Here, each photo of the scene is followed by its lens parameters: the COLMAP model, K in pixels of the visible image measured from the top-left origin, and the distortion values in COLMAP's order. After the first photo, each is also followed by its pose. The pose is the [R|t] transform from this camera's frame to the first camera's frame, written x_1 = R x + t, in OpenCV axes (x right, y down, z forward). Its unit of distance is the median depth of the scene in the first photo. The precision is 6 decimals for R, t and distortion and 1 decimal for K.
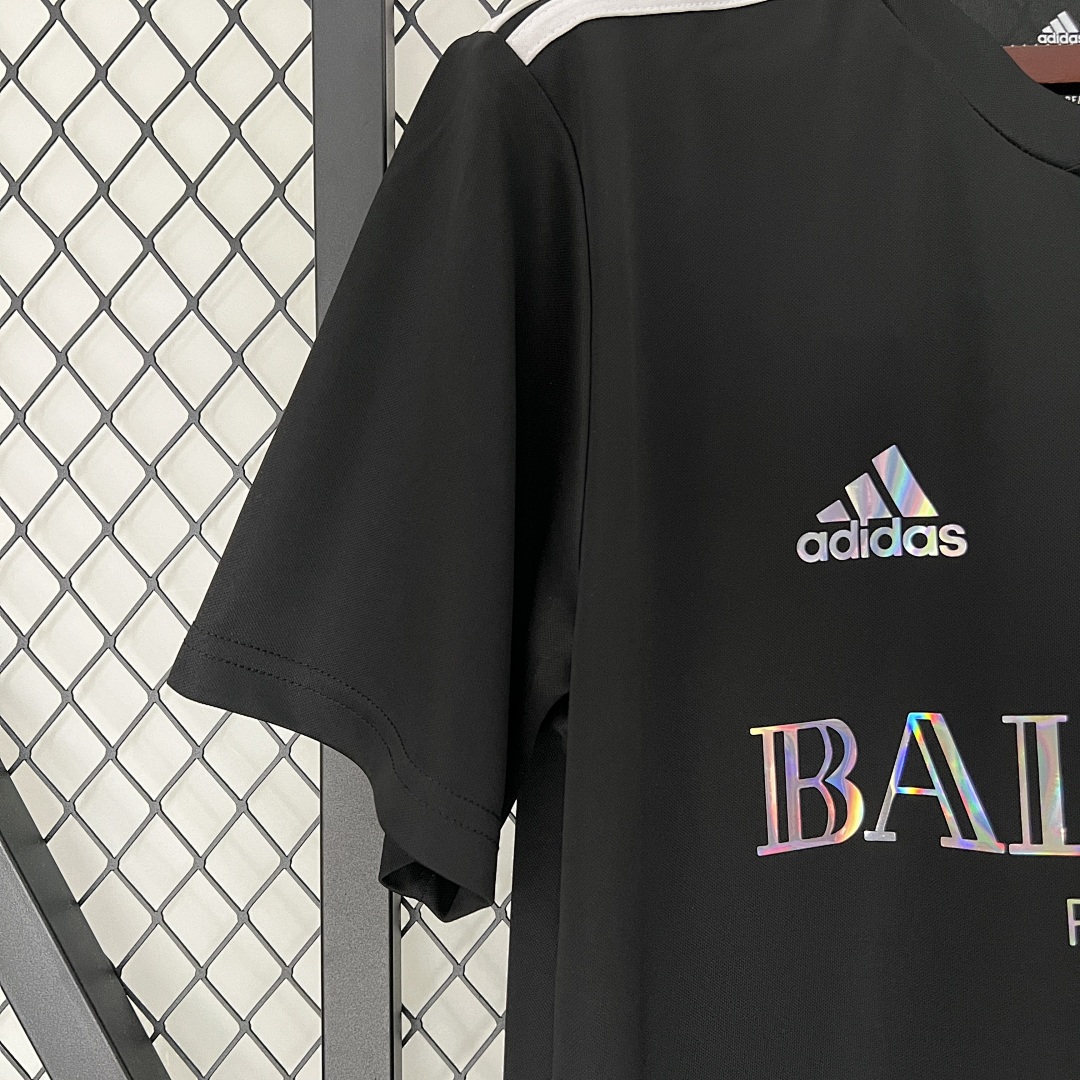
lens RADIAL K [[1099.8, 0, 535.4], [0, 1099.8, 538.9], [0, 0, 1]] dist [0.017130, 0.000000]
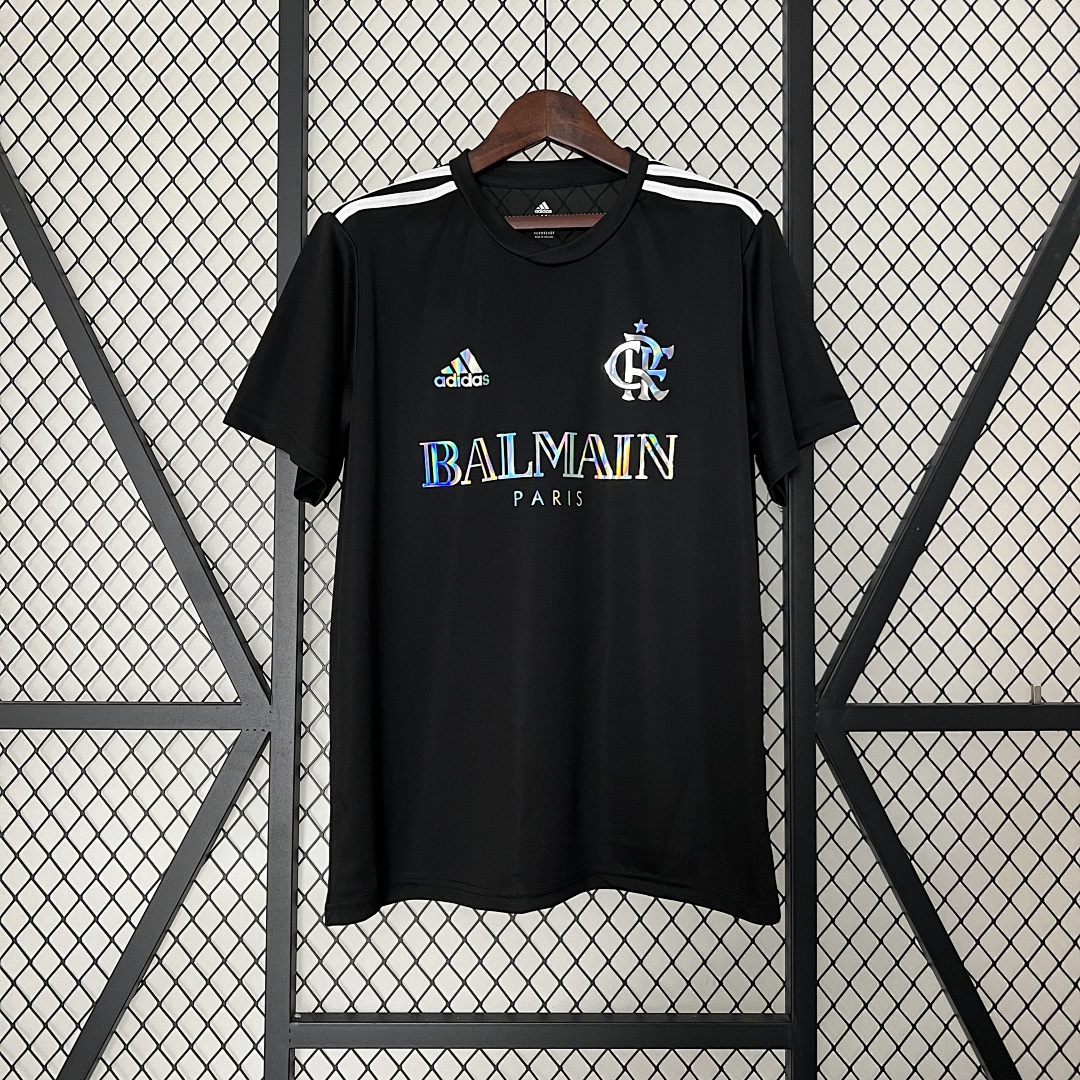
lens RADIAL K [[1099.8, 0, 541.5], [0, 1099.8, 579.0], [0, 0, 1]] dist [0.017130, 0.000000]
pose [[0.999942, 0.010340, -0.003156, 0.537757], [-0.010453, 0.999208, -0.038381, 0.649113], [0.002757, 0.038412, 0.999258, -1.950282]]
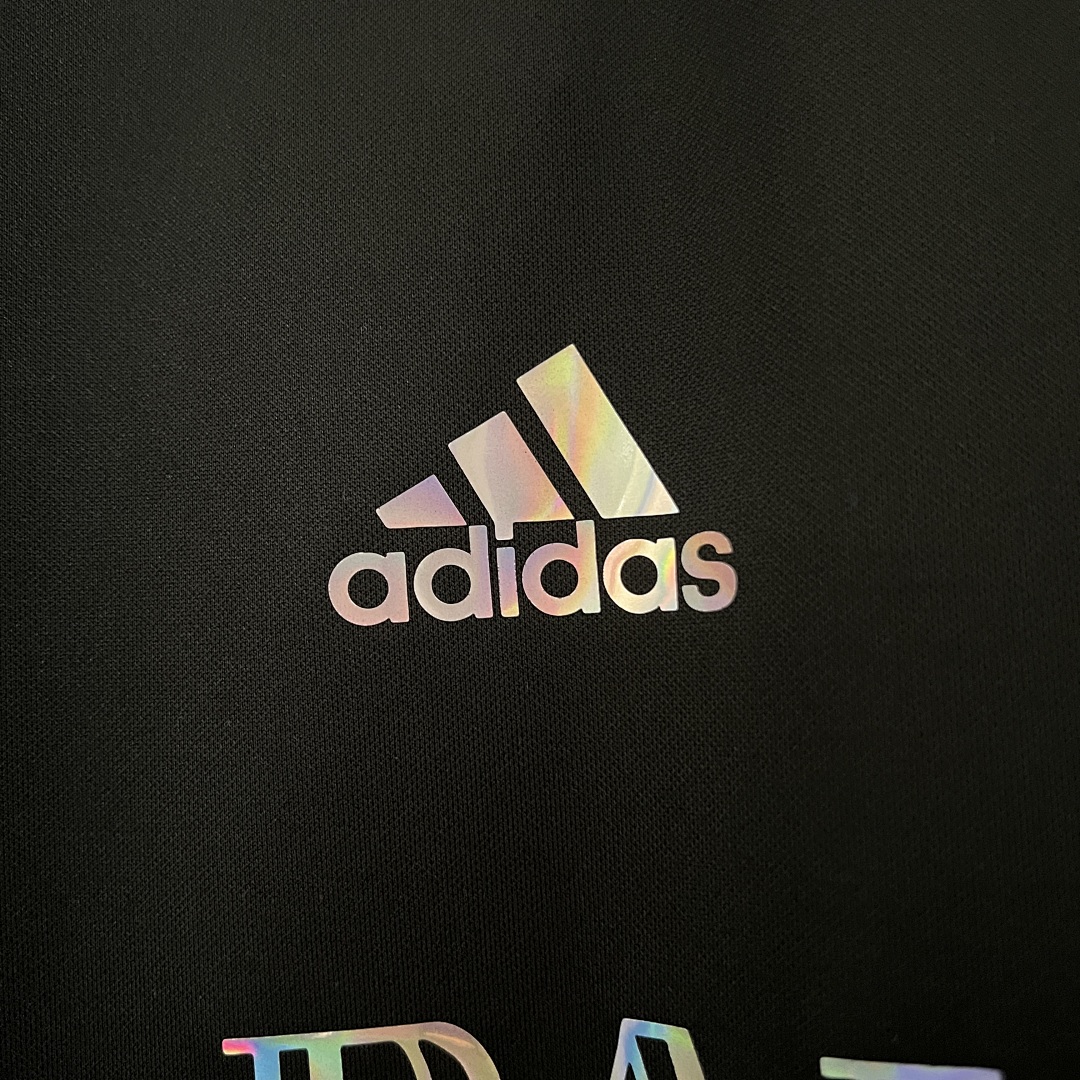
lens RADIAL K [[1099.8, 0, 539.8], [0, 1099.8, 538.1], [0, 0, 1]] dist [0.017130, 0.000000]
pose [[0.990988, -0.004633, -0.133871, 0.366434], [-0.012517, 0.991826, -0.126982, 0.039843], [0.133365, 0.127514, 0.982830, 0.595313]]
